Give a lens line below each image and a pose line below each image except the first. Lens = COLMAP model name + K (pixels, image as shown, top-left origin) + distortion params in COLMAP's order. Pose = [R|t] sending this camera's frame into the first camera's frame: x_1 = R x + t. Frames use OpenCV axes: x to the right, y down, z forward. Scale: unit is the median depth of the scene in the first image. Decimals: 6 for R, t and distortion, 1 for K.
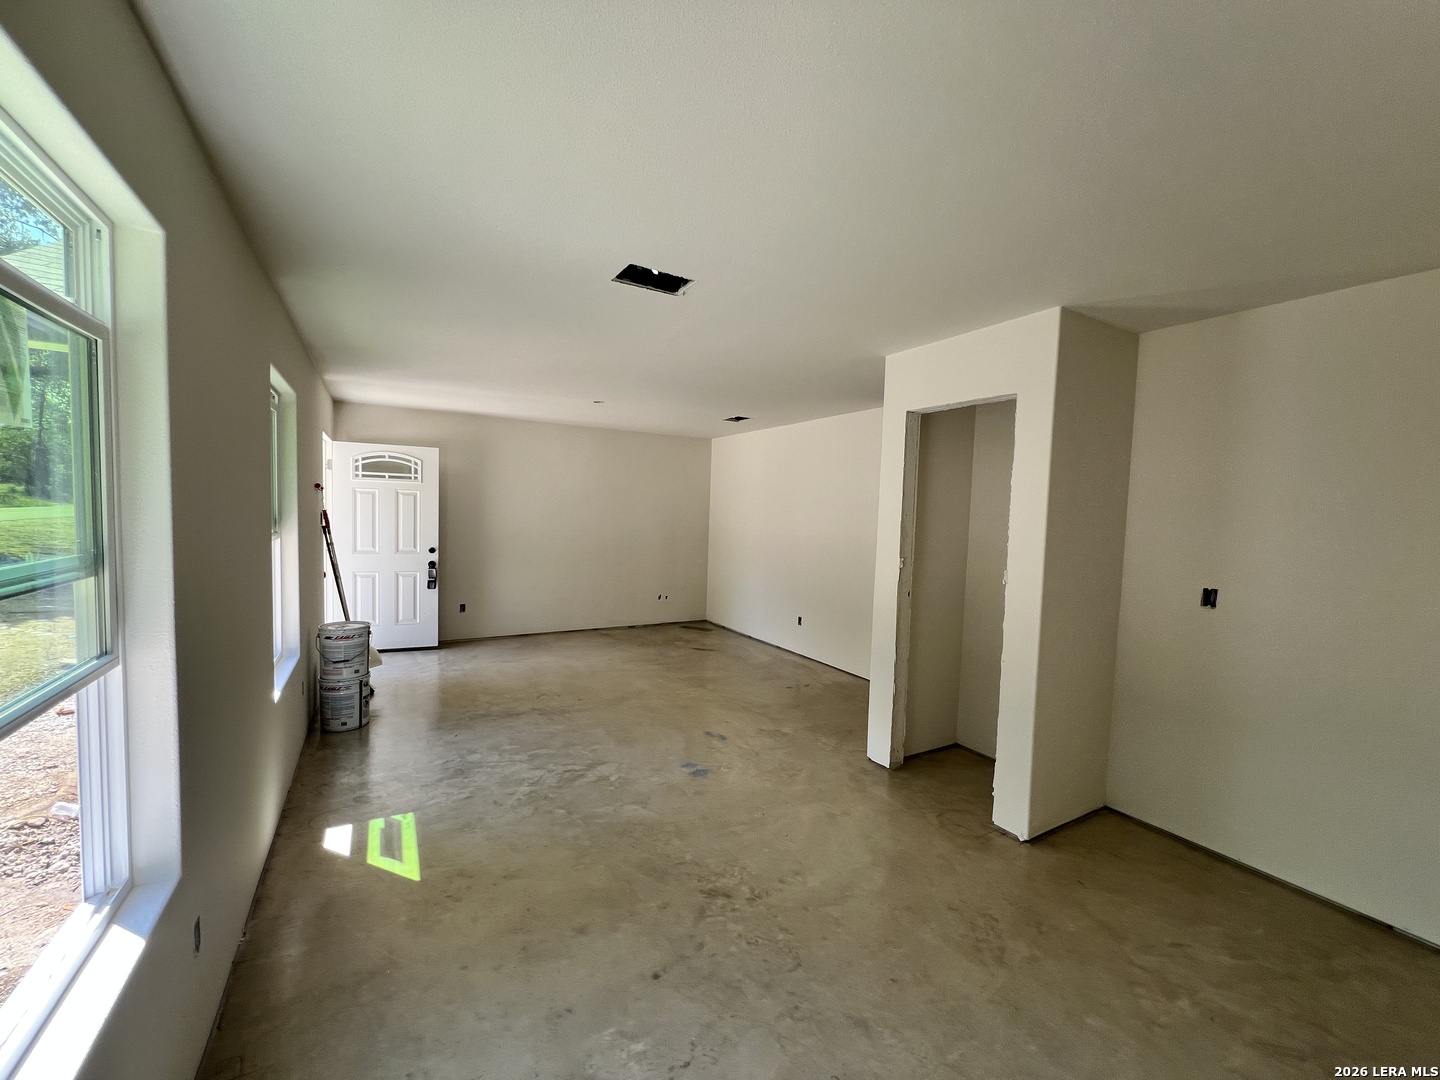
lens RADIAL K [[577.4, 0, 720.0], [0, 577.4, 540.0], [0, 0, 1]] dist [-0.001028, -0.000054]
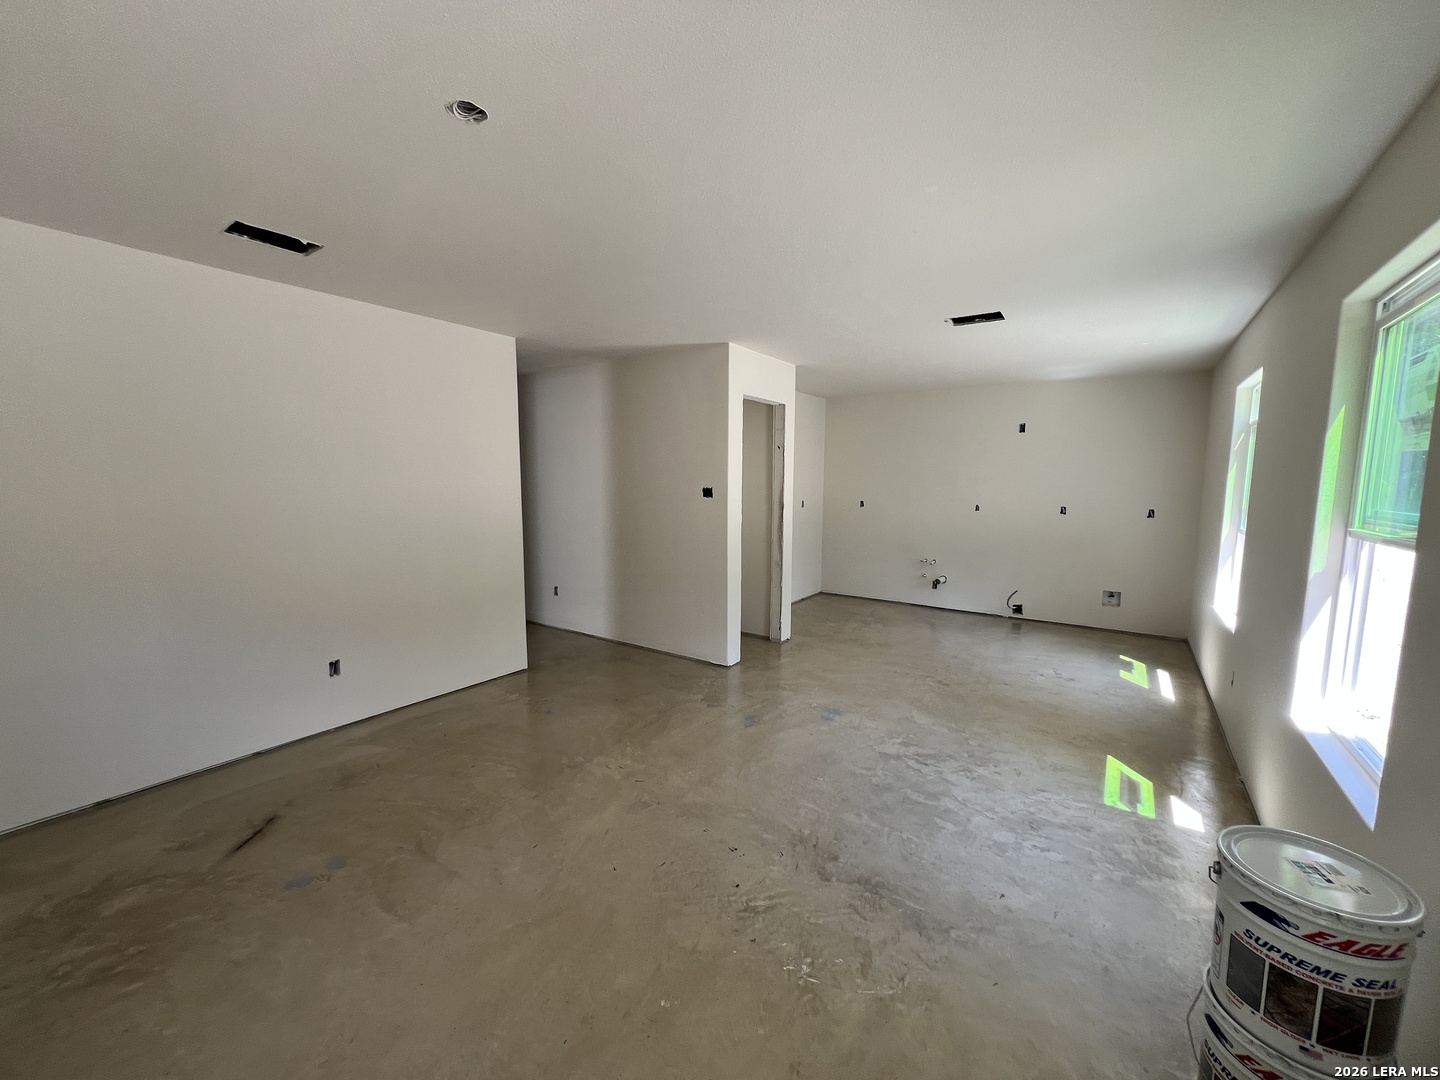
lens RADIAL K [[577.4, 0, 720.0], [0, 577.4, 540.0], [0, 0, 1]] dist [-0.001028, -0.000054]
pose [[-0.419382, -0.130551, 0.898373, -0.932949], [0.025771, 0.987494, 0.155533, -0.103581], [-0.907444, 0.088380, -0.410773, 1.692295]]
